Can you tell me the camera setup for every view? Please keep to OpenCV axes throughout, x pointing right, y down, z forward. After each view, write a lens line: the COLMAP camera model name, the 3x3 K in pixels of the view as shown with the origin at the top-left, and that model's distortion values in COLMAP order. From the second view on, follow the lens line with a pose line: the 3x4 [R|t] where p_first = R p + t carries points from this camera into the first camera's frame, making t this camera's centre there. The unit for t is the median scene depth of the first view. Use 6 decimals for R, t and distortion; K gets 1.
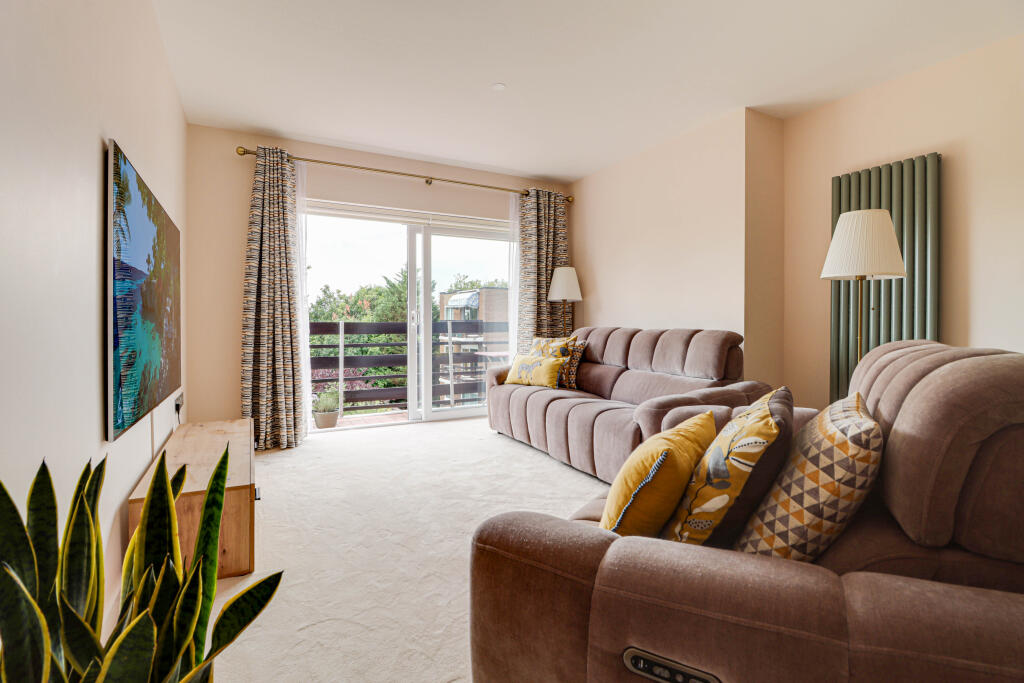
lens RADIAL K [[488.5, 0, 507.5], [0, 488.5, 336.9], [0, 0, 1]] dist [-0.004638, -0.002271]
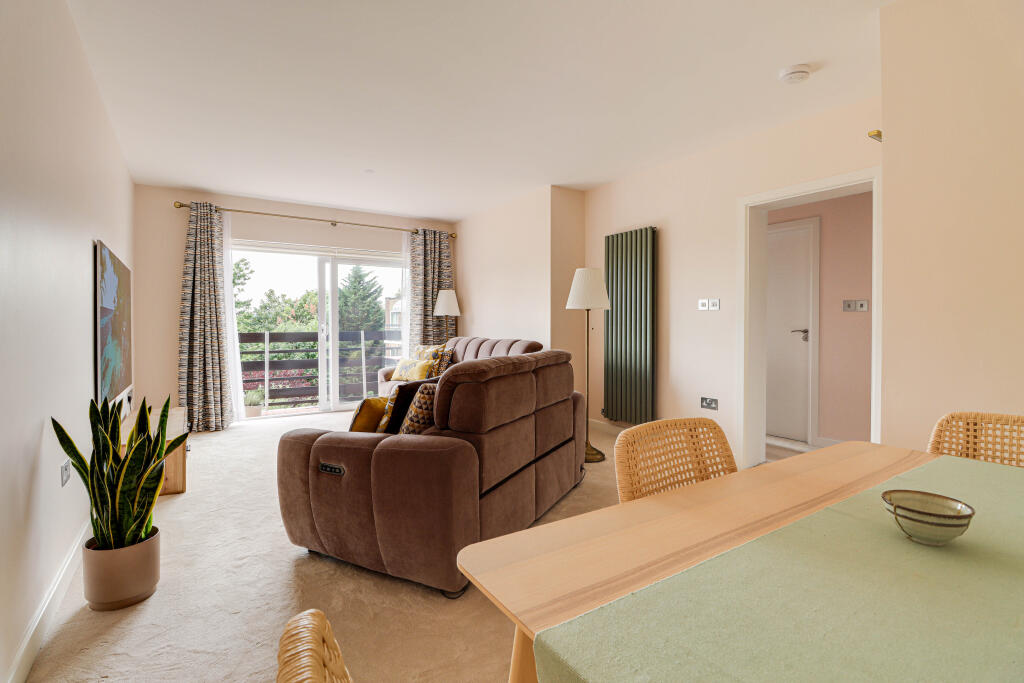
lens RADIAL K [[488.5, 0, 514.8], [0, 488.5, 338.1], [0, 0, 1]] dist [-0.004638, -0.002271]
pose [[0.994856, -0.003721, 0.101230, 0.196533], [0.004018, 0.999988, -0.002735, -0.013682], [-0.101219, 0.003127, 0.994859, -0.349650]]
